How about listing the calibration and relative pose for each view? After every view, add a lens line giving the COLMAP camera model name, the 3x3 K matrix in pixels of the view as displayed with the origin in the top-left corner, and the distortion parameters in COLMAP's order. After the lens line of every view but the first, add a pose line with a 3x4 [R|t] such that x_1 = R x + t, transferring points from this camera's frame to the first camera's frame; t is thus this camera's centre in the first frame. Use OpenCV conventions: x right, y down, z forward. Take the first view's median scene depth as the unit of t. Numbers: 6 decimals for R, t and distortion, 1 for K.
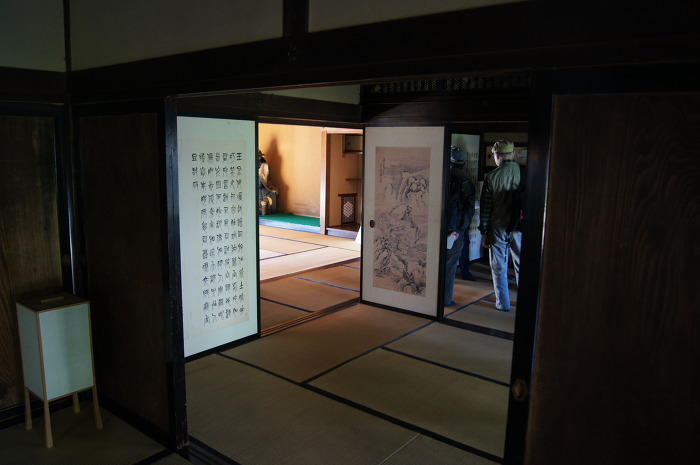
lens RADIAL K [[549.4, 0, 346.1], [0, 549.4, 232.2], [0, 0, 1]] dist [-0.076721, 0.010860]
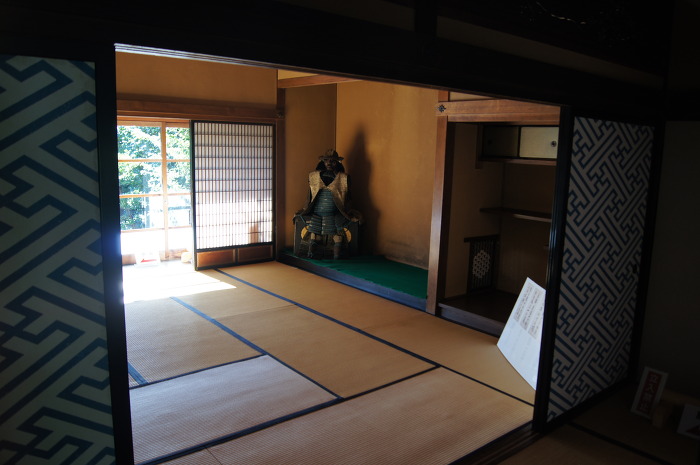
lens RADIAL K [[549.4, 0, 347.0], [0, 549.4, 232.9], [0, 0, 1]] dist [-0.076721, 0.010860]
pose [[0.977096, 0.045945, -0.207782, -0.019674], [-0.045171, 0.998943, 0.008471, -0.091280], [0.207952, 0.001109, 0.978139, 0.574957]]
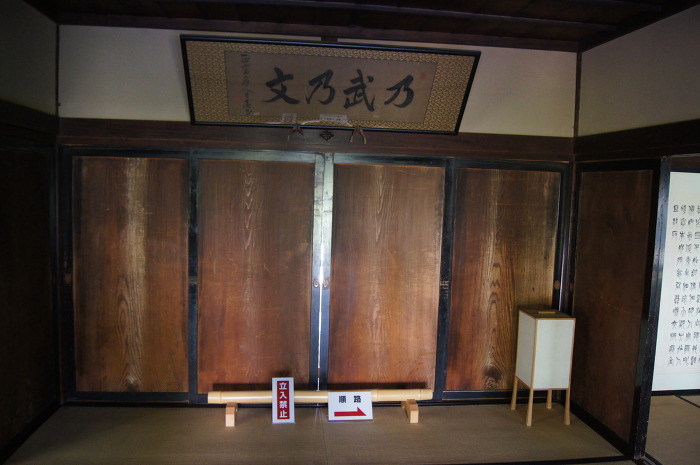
lens RADIAL K [[549.4, 0, 348.5], [0, 549.4, 235.1], [0, 0, 1]] dist [-0.076721, 0.010860]
pose [[0.704243, 0.065809, -0.706903, 0.024185], [-0.127785, 0.991183, -0.035030, 0.045726], [0.698365, 0.115002, 0.706443, -0.258727]]
